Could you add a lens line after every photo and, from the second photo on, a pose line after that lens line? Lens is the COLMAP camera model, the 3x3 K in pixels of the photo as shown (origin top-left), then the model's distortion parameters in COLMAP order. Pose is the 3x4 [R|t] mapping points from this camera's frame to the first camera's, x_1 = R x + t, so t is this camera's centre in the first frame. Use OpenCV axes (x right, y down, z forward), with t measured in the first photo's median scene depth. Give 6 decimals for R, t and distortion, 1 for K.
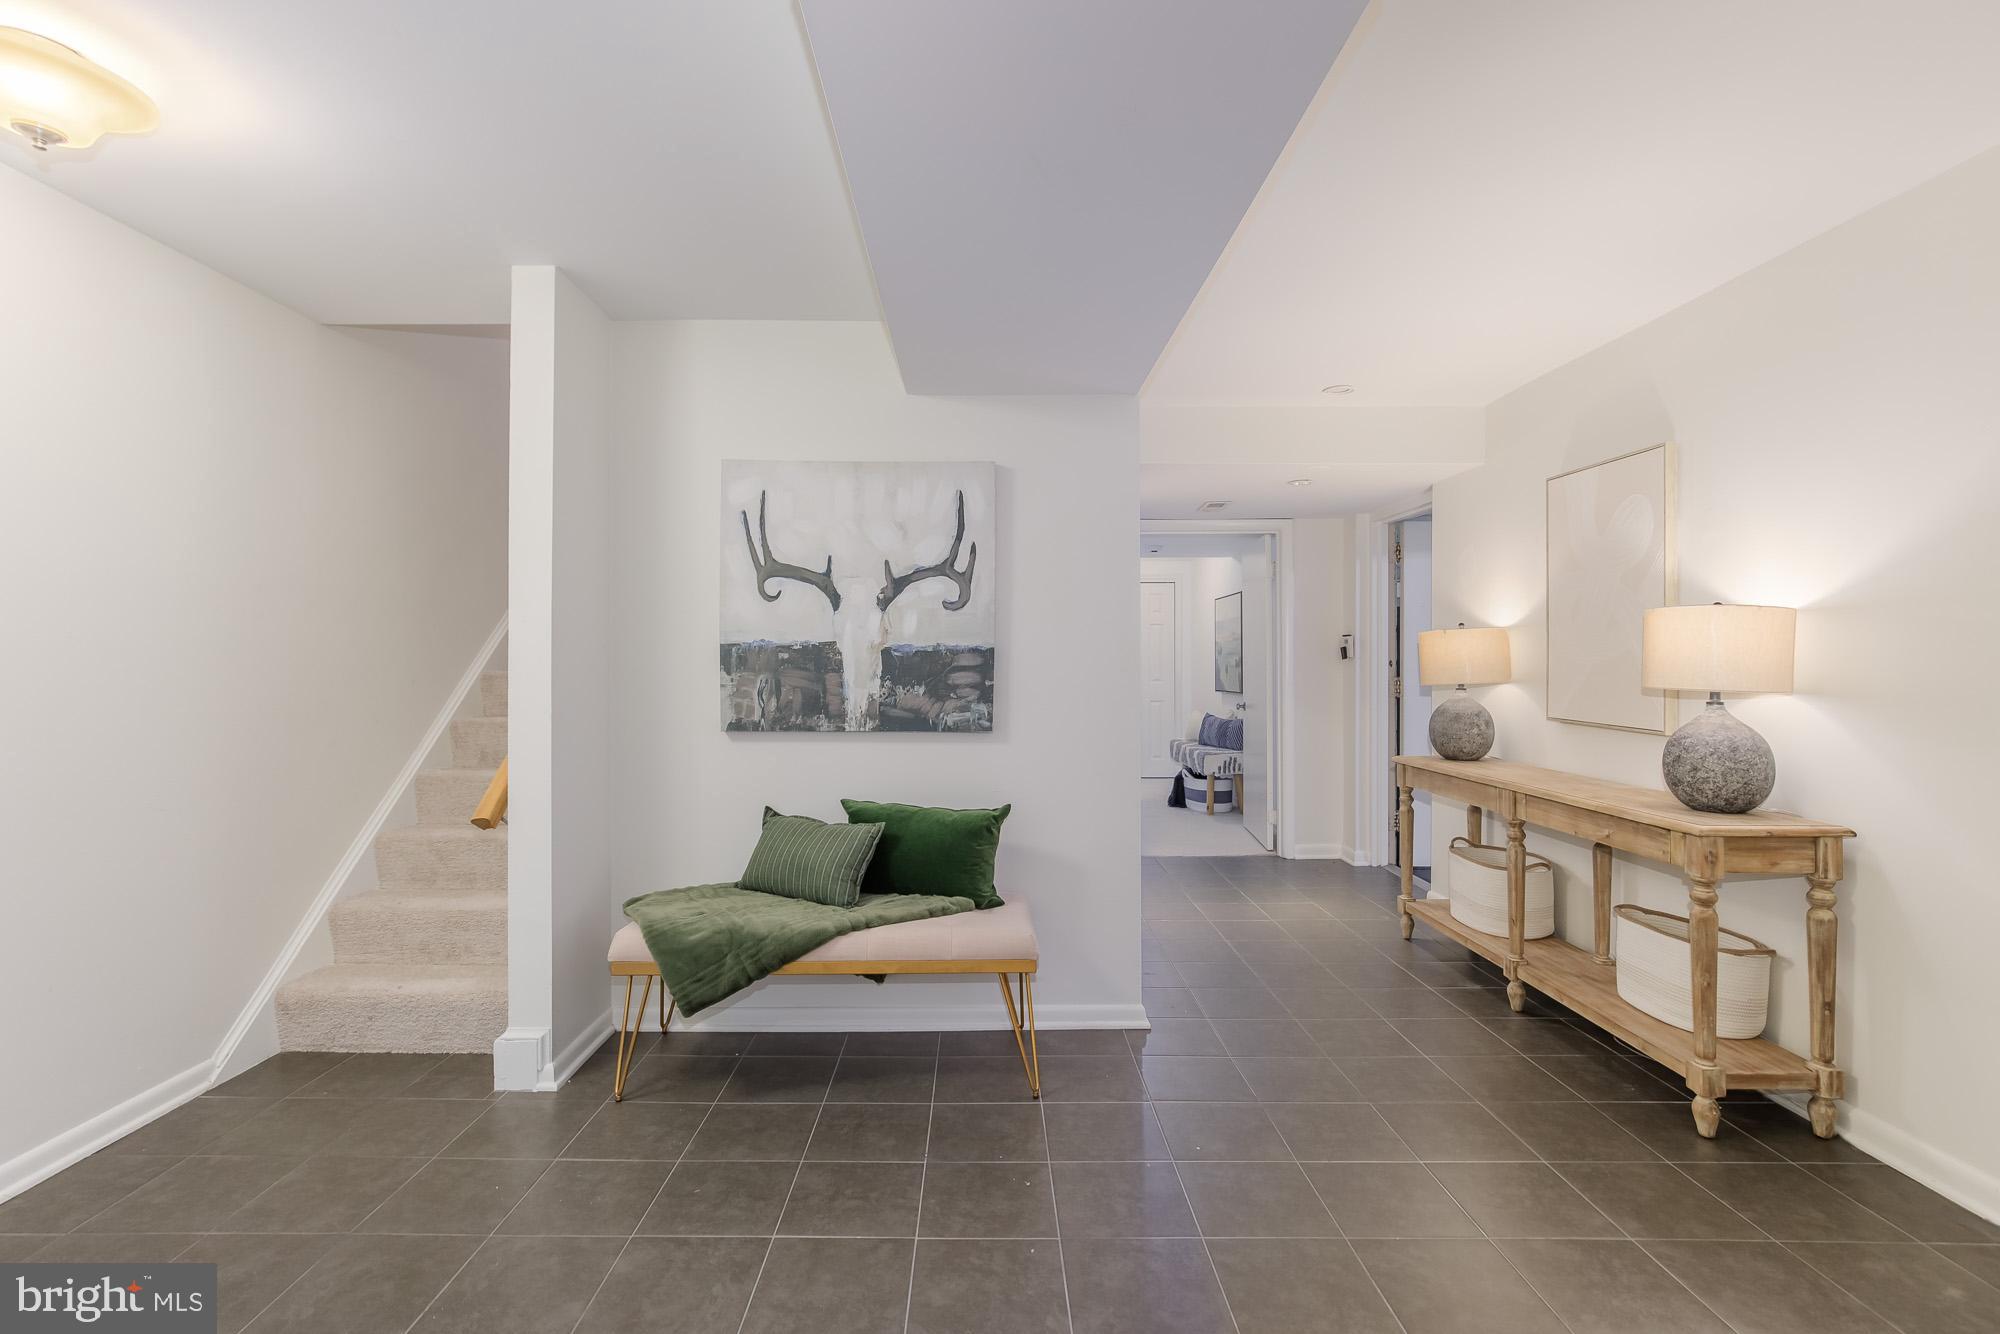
lens RADIAL K [[918.3, 0, 977.4], [0, 918.3, 645.9], [0, 0, 1]] dist [-0.015674, 0.005064]
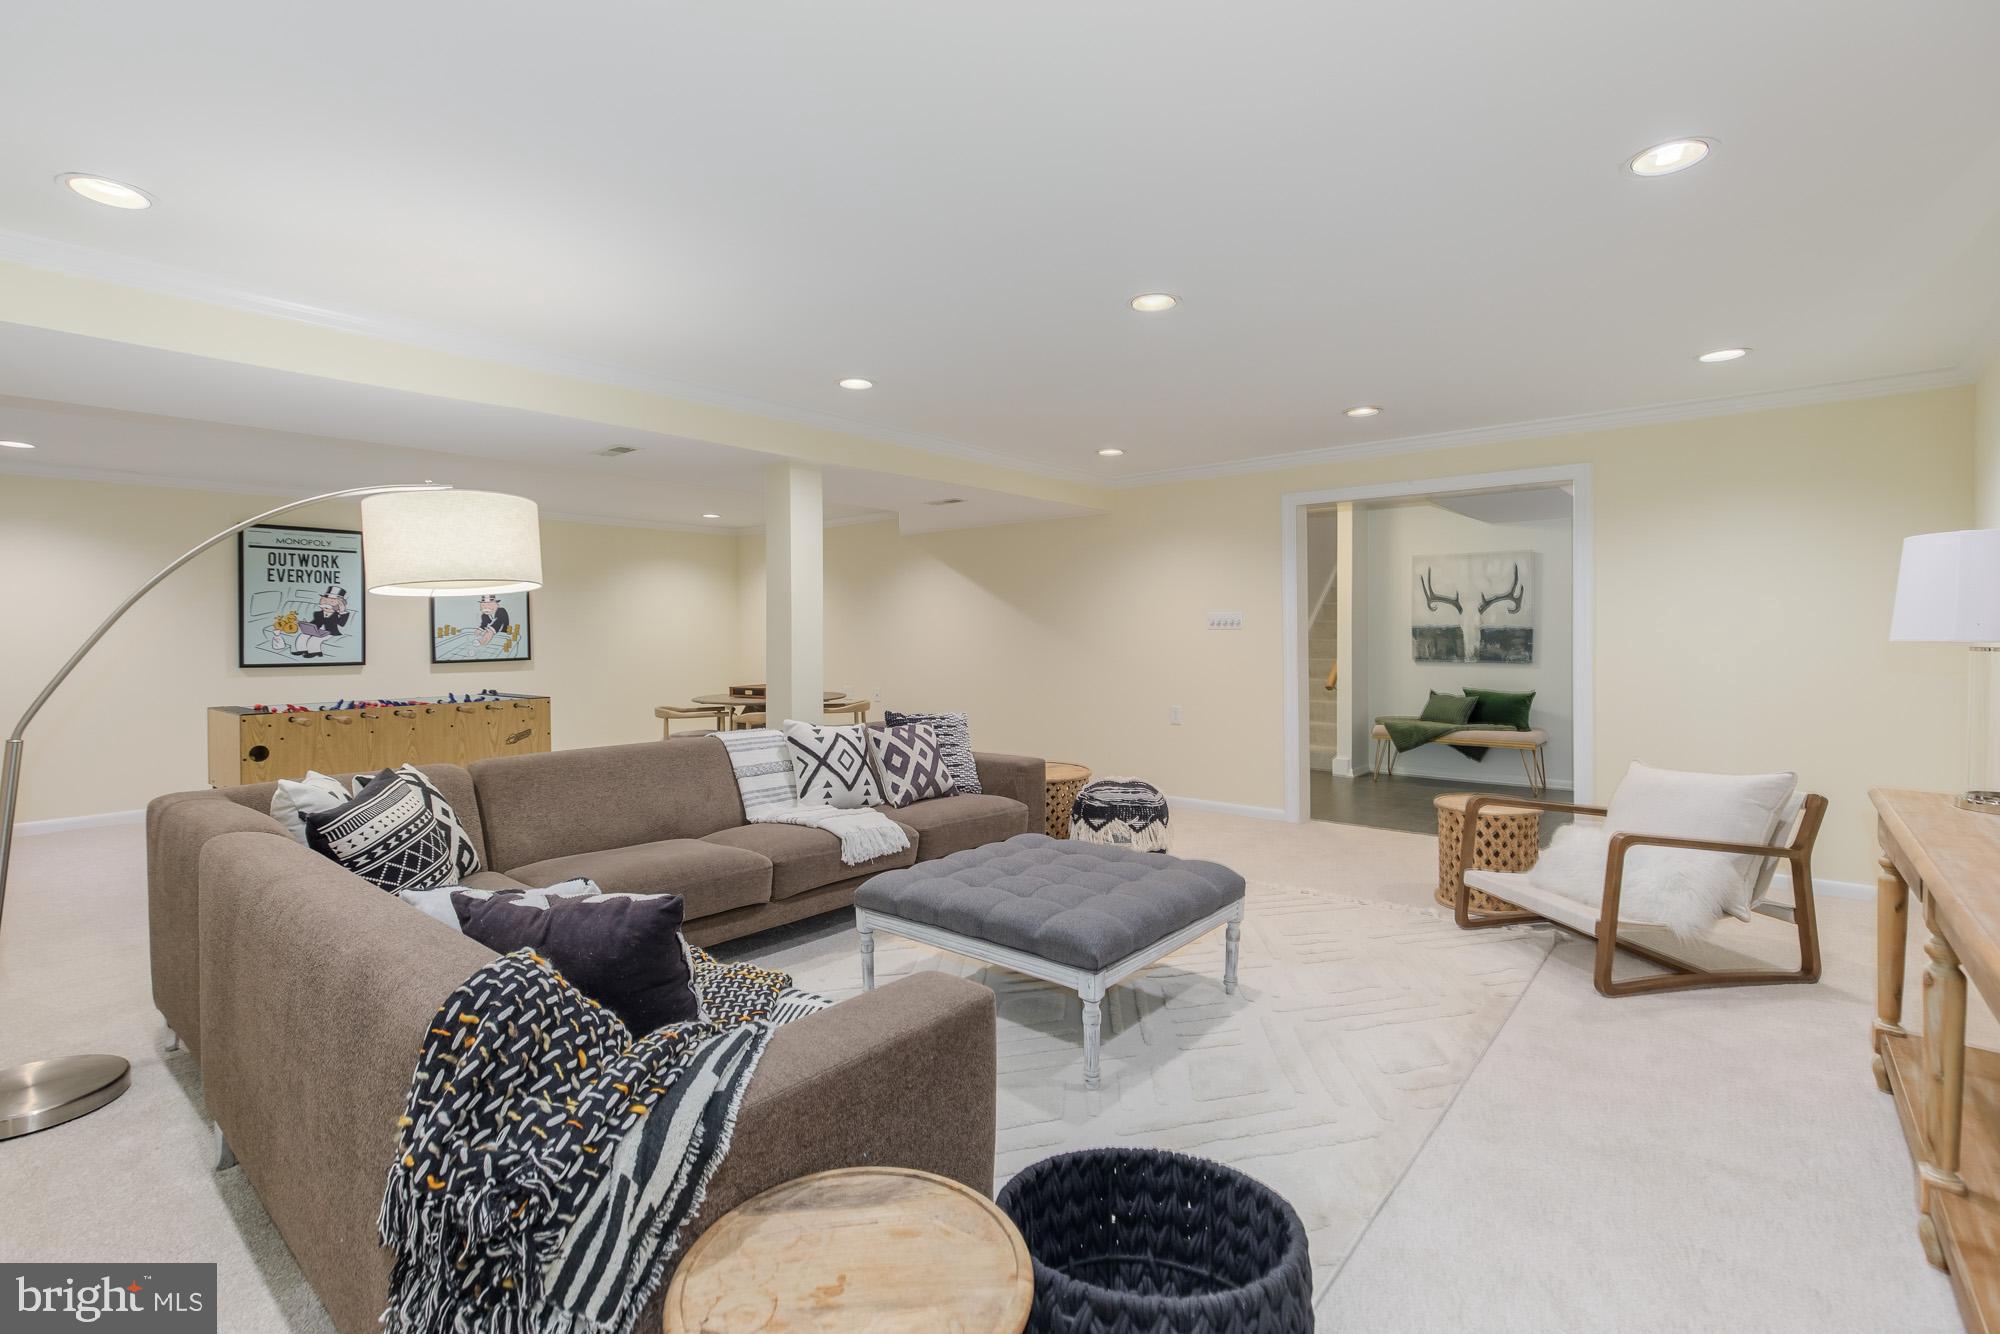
lens RADIAL K [[918.3, 0, 977.4], [0, 918.3, 645.9], [0, 0, 1]] dist [-0.015674, 0.005064]
pose [[0.751156, 0.005963, -0.660098, 0.512546], [0.014800, 0.999556, 0.025870, -0.035086], [0.659959, -0.029202, 0.750734, -1.781155]]
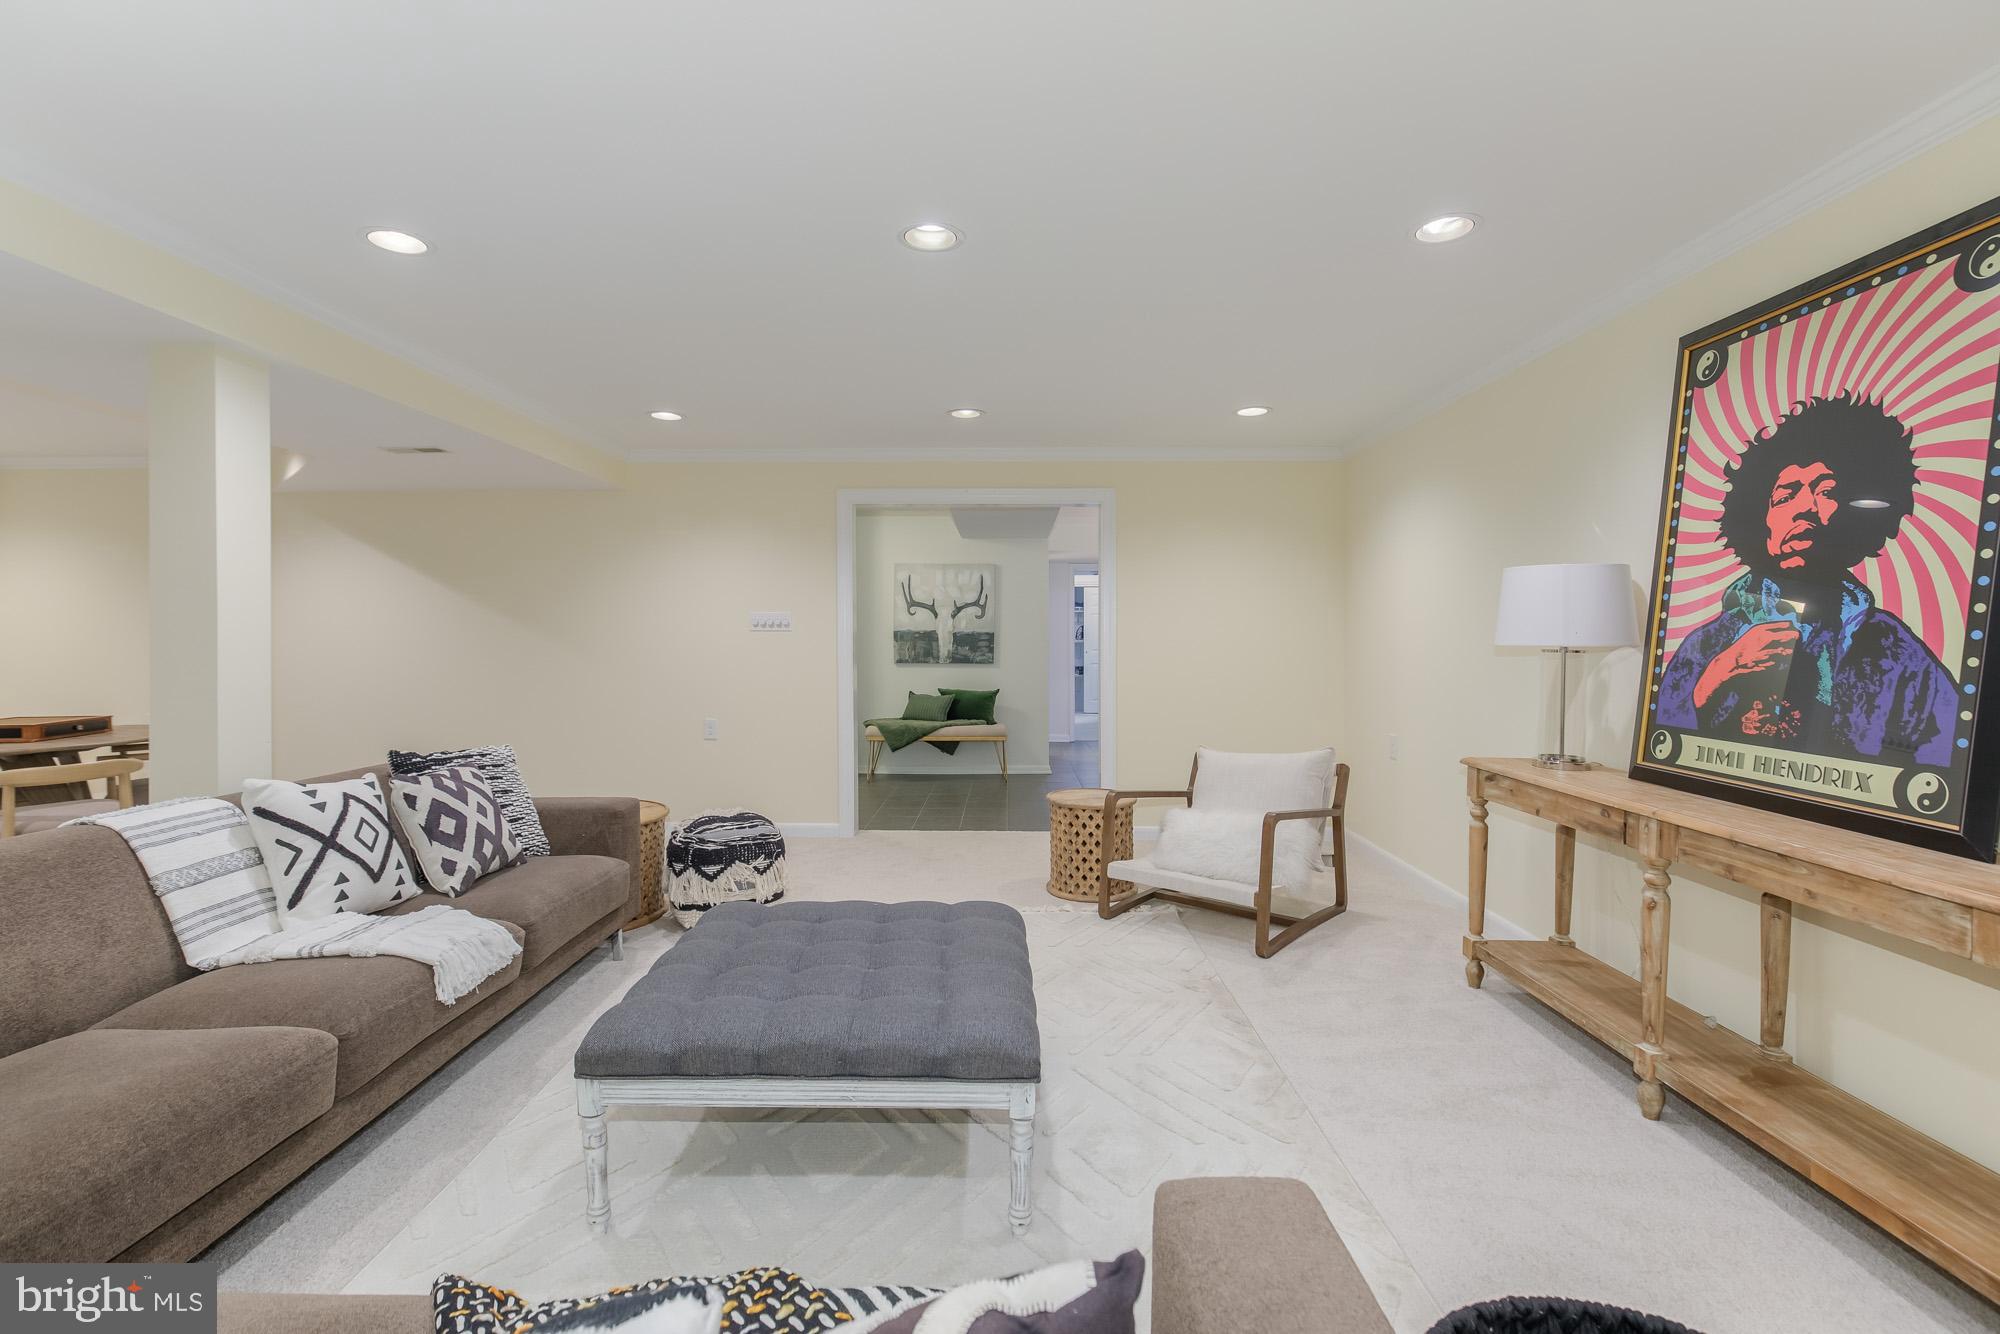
lens RADIAL K [[918.3, 0, 977.4], [0, 918.3, 645.9], [0, 0, 1]] dist [-0.015674, 0.005064]
pose [[0.999752, 0.002607, -0.022131, 0.029090], [-0.001990, 0.999610, 0.027861, -0.034440], [0.022195, -0.027810, 0.999367, -1.723093]]
